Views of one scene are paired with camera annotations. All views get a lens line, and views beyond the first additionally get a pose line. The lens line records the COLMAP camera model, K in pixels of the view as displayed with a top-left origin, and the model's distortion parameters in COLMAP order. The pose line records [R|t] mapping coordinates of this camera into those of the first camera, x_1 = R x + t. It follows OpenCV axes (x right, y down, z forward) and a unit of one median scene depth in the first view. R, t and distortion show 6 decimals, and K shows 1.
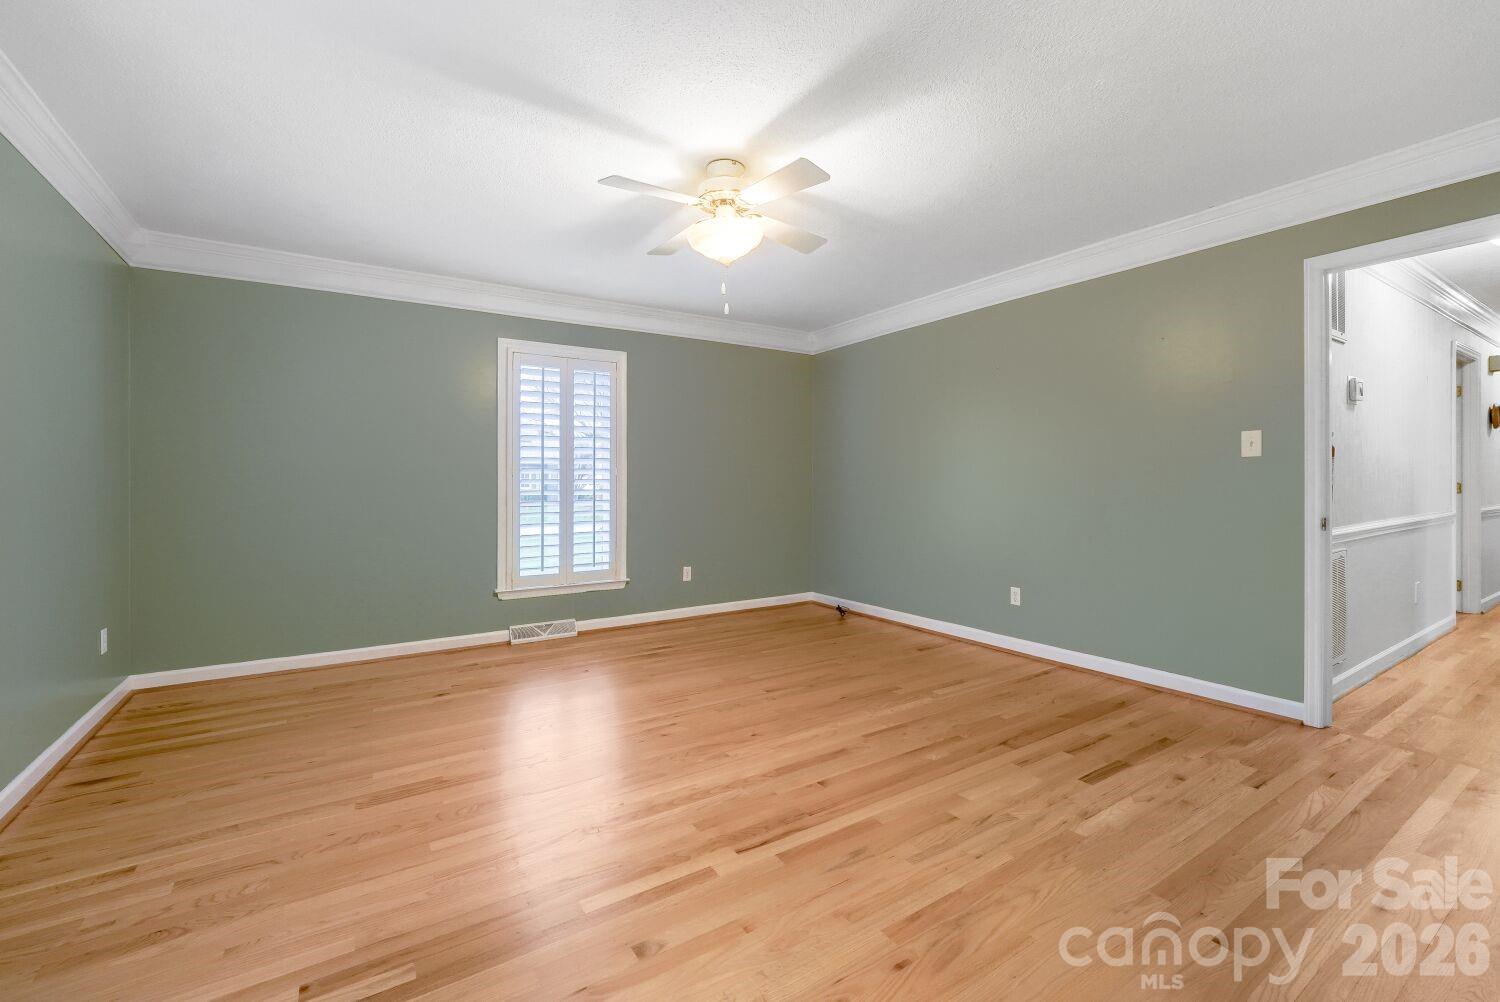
lens RADIAL K [[633.8, 0, 751.5], [0, 633.8, 486.7], [0, 0, 1]] dist [0.000071, 0.000044]
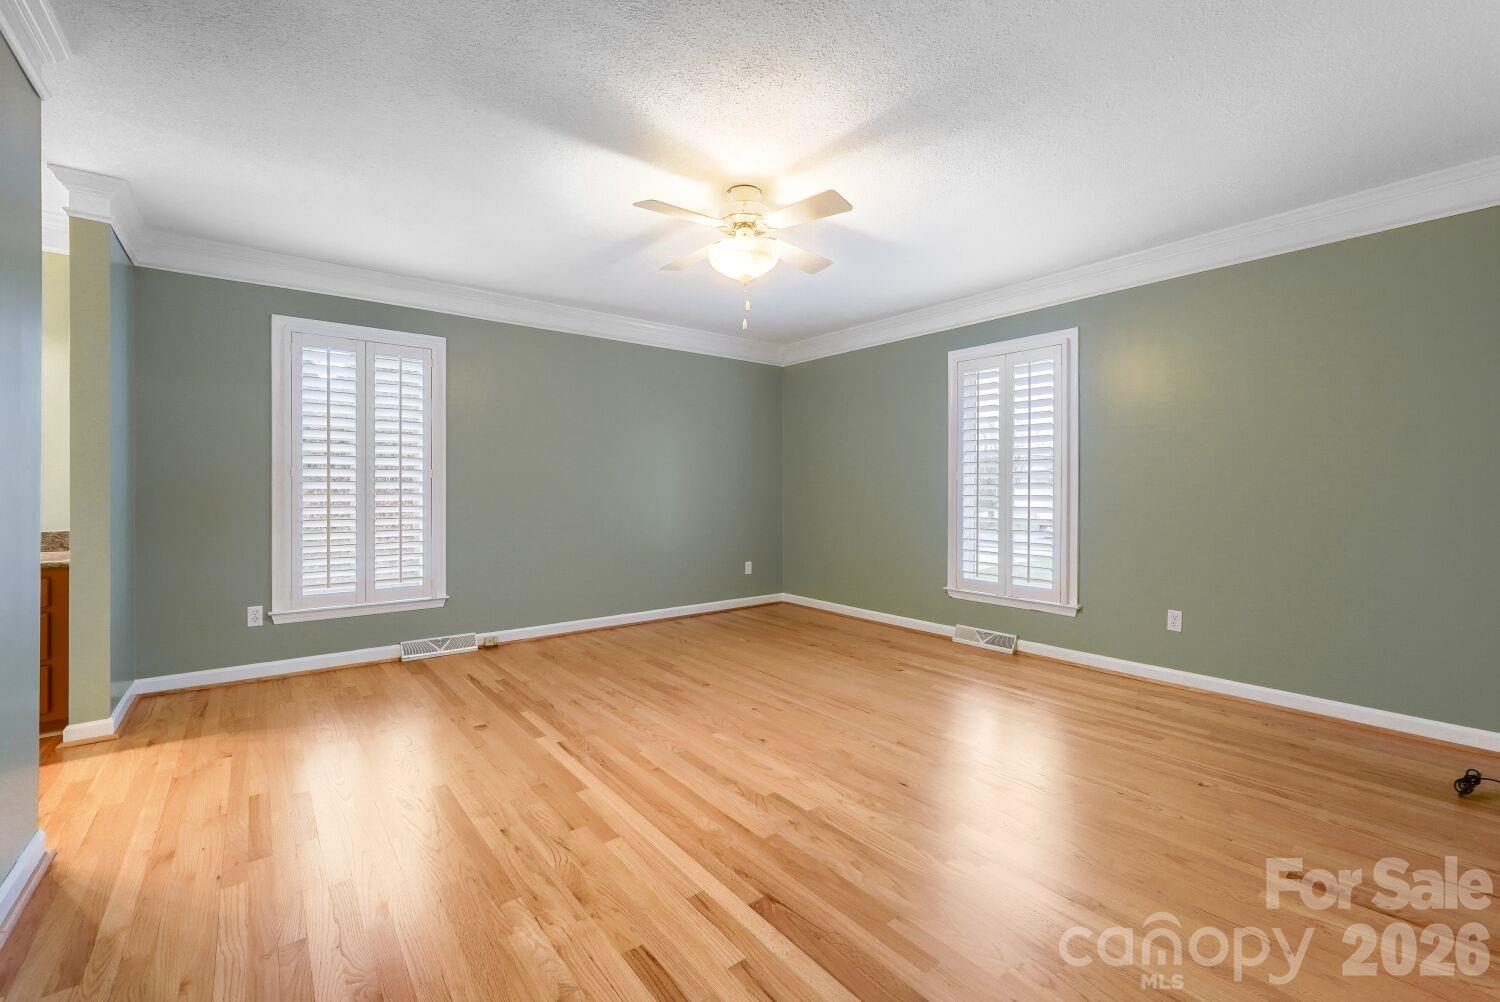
lens RADIAL K [[633.8, 0, 751.5], [0, 633.8, 486.7], [0, 0, 1]] dist [0.000071, 0.000044]
pose [[0.081793, -0.003182, -0.996644, 0.681139], [-0.006343, 0.999973, -0.003713, -0.001460], [0.996629, 0.006625, 0.081771, 0.615216]]
